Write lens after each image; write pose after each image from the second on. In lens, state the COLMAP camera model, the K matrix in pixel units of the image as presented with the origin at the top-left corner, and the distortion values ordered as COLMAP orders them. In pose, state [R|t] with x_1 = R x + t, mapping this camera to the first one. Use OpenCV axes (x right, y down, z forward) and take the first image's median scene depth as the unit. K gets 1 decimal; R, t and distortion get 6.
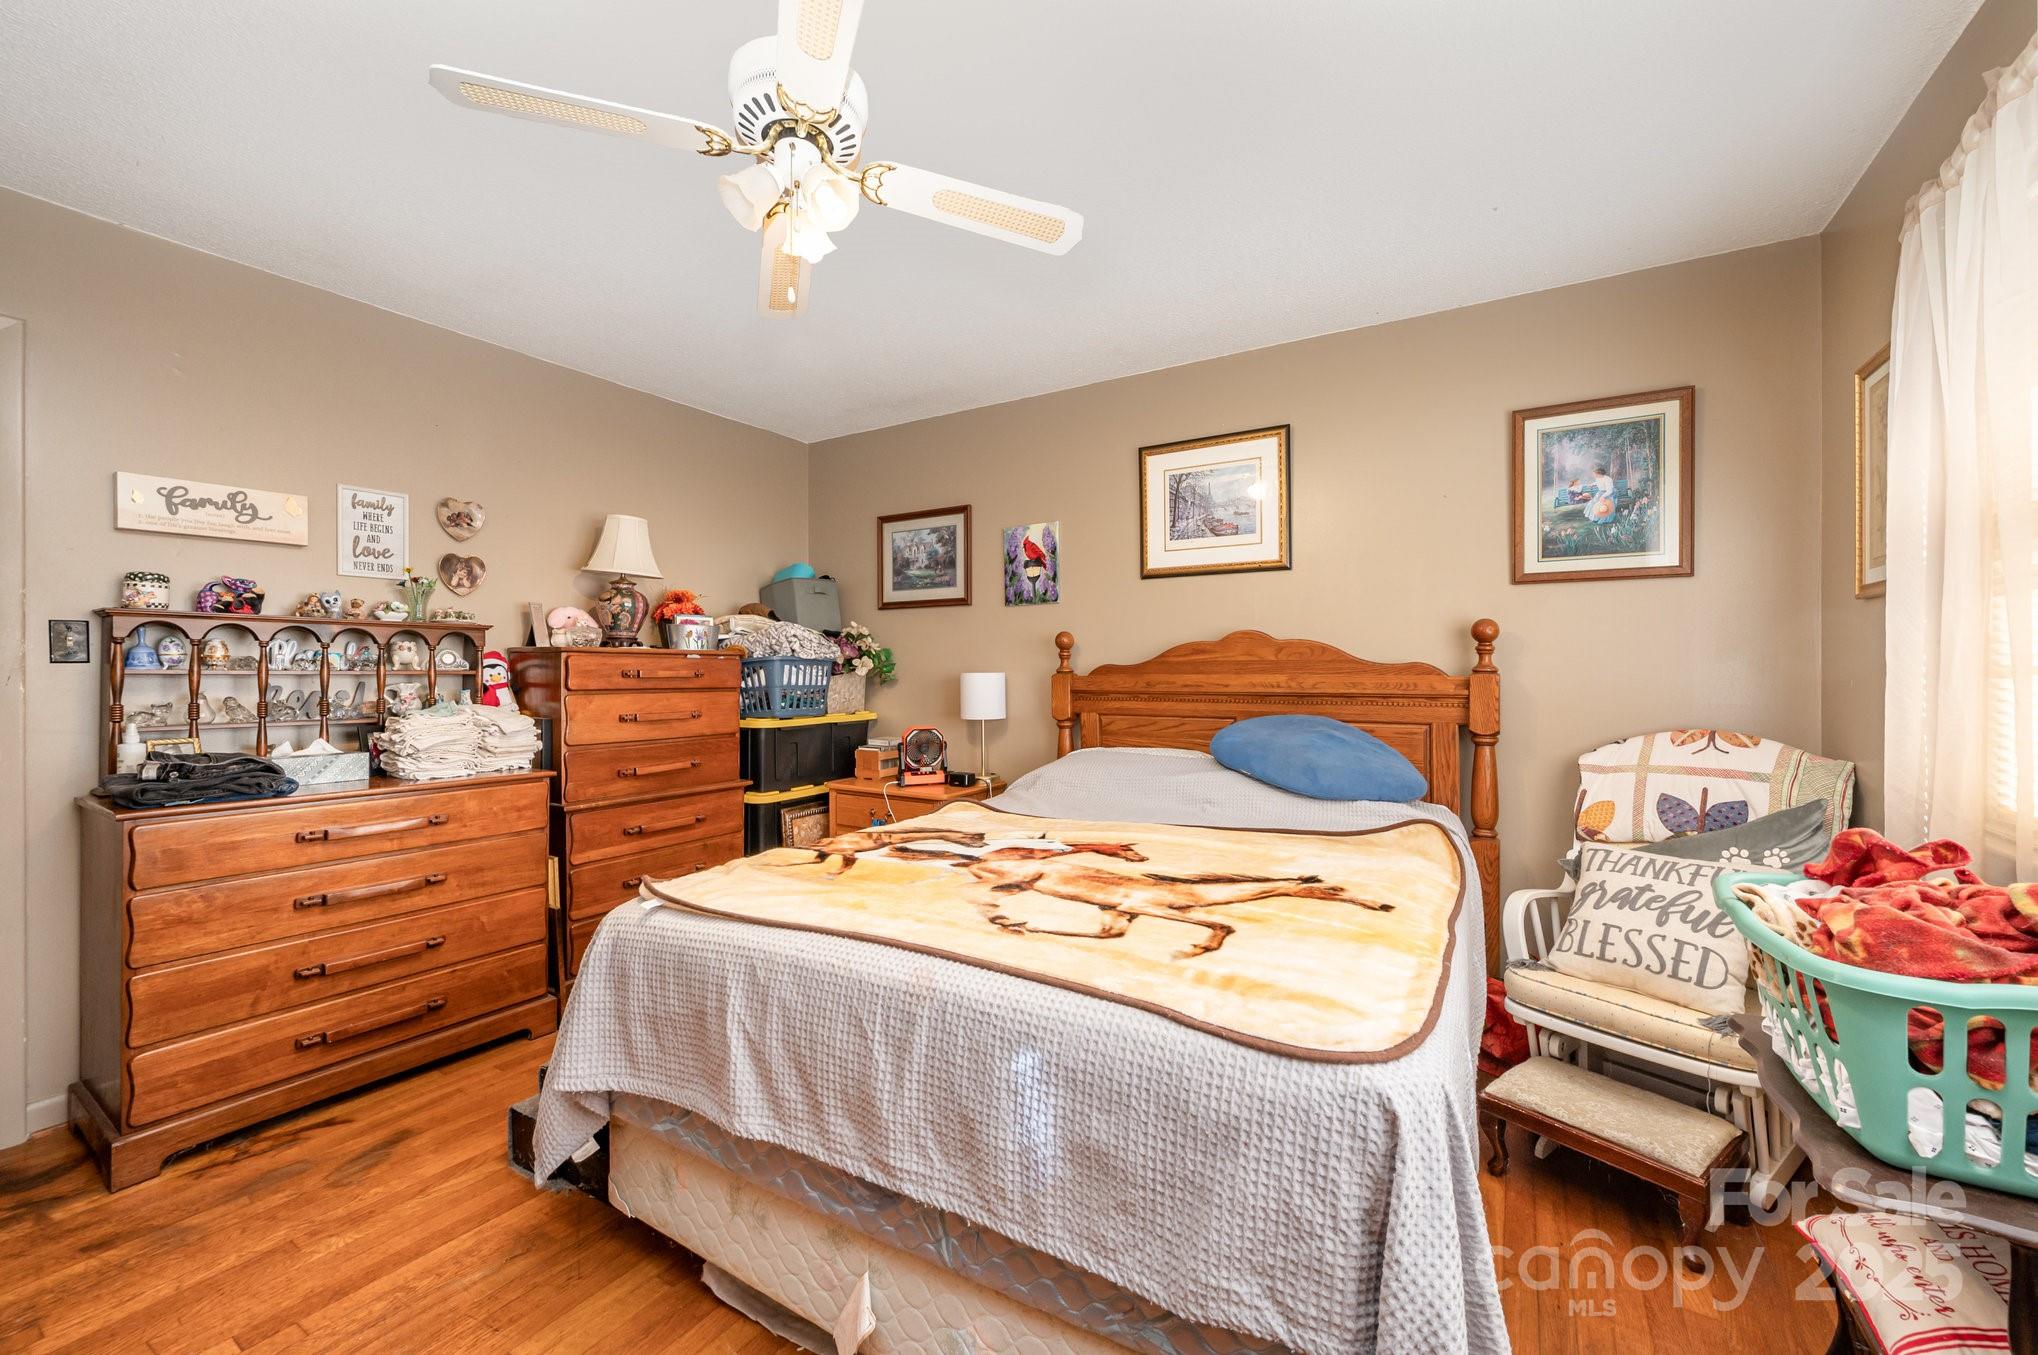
lens RADIAL K [[797.3, 0, 1019.1], [0, 797.3, 674.4], [0, 0, 1]] dist [-0.000518, -0.000478]
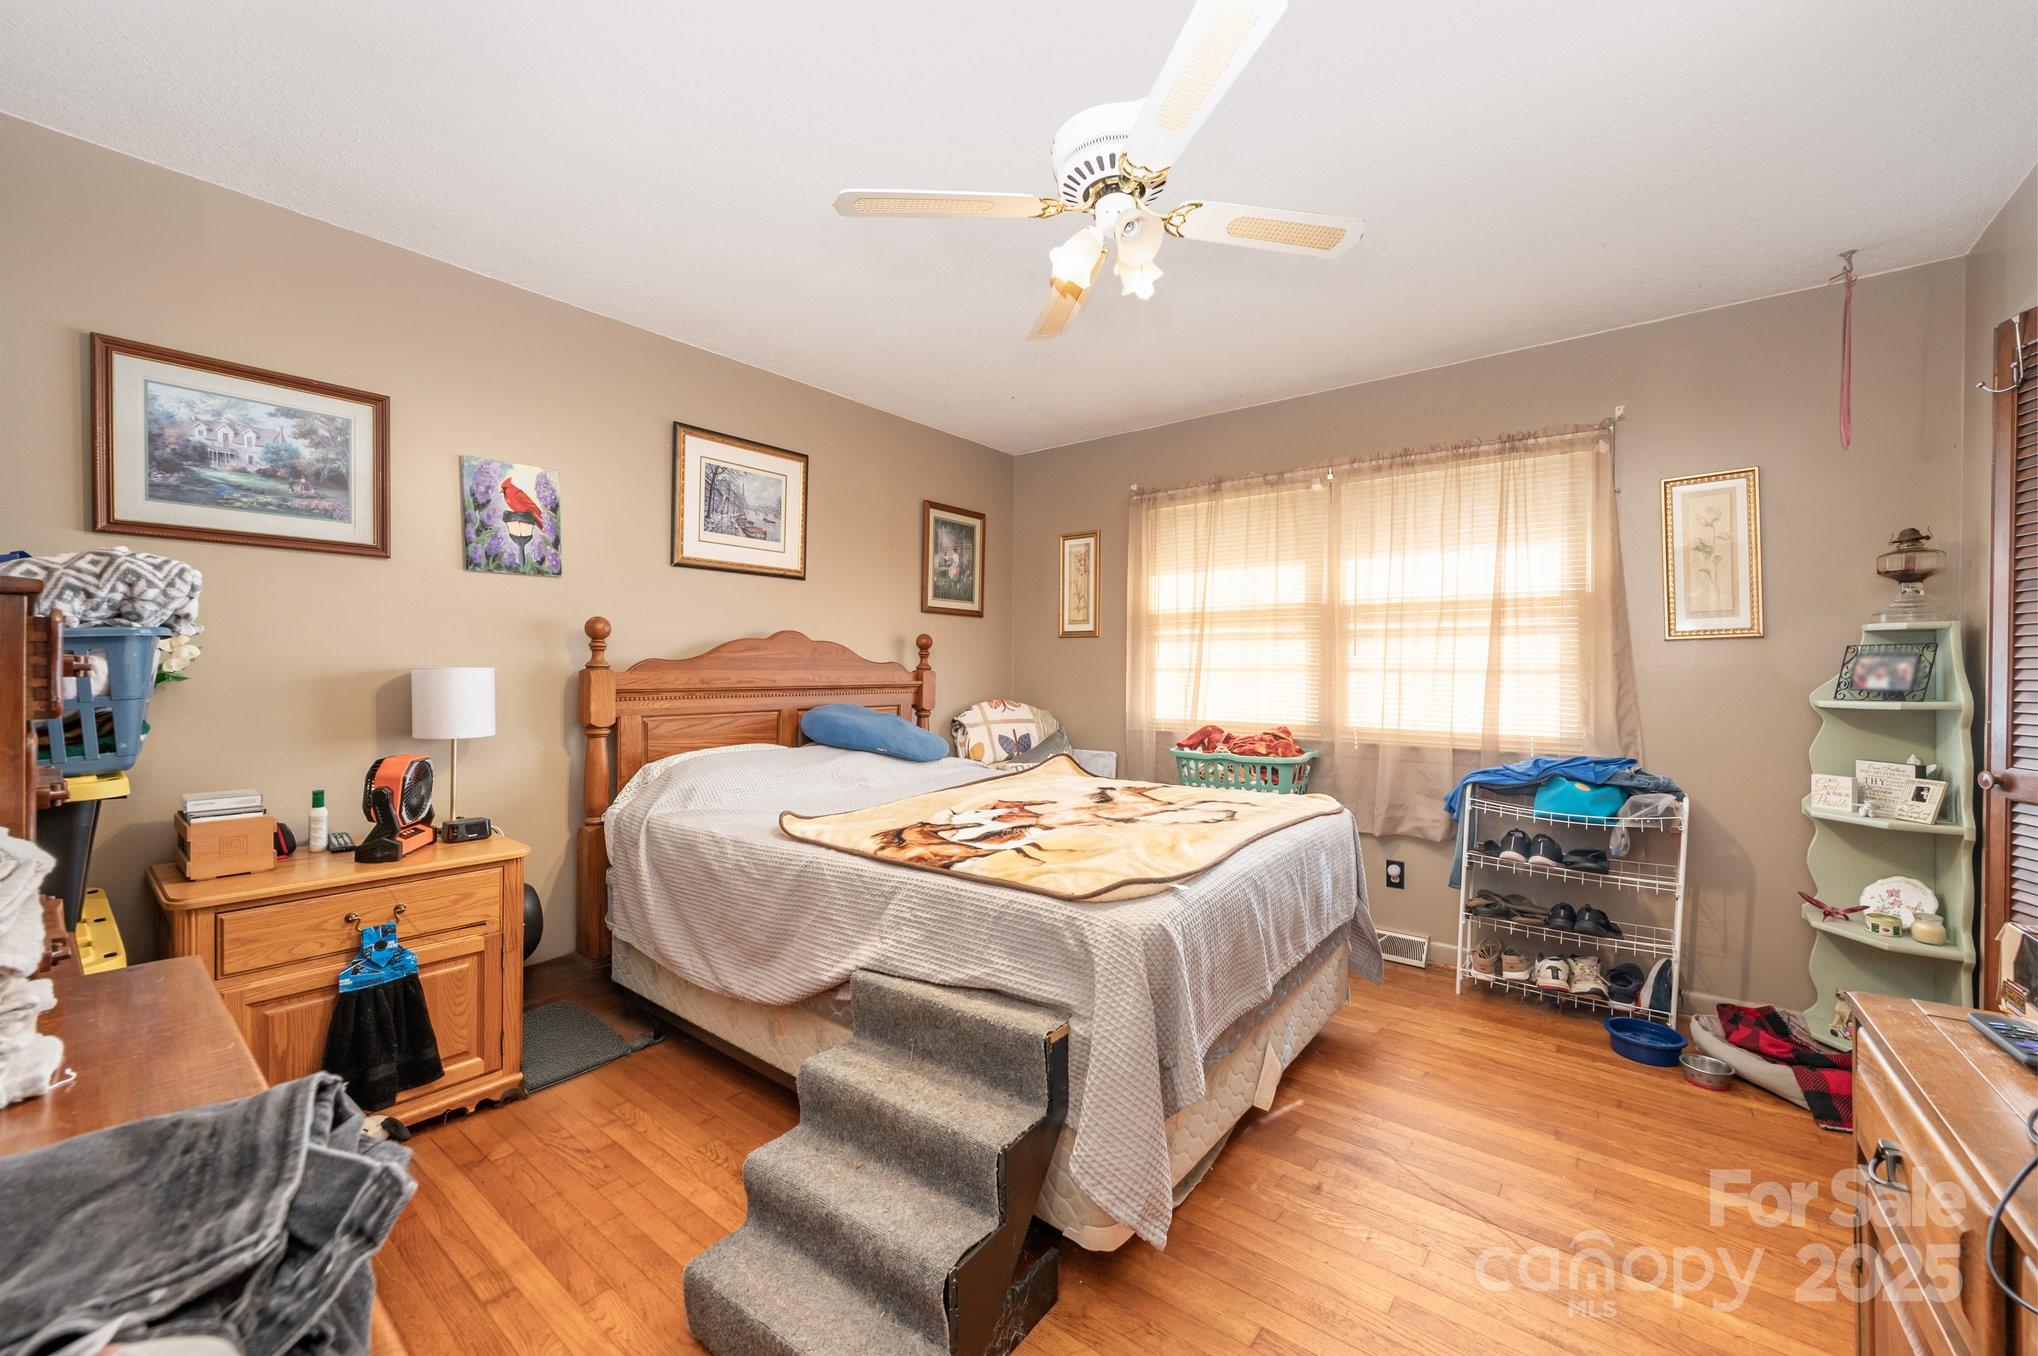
lens RADIAL K [[797.3, 0, 1021.6], [0, 797.3, 676.5], [0, 0, 1]] dist [-0.000518, -0.000478]
pose [[0.129679, -0.008953, 0.991516, -0.665645], [-0.005165, 0.999940, 0.009704, -0.003096], [-0.991543, -0.006380, 0.129625, 0.459663]]
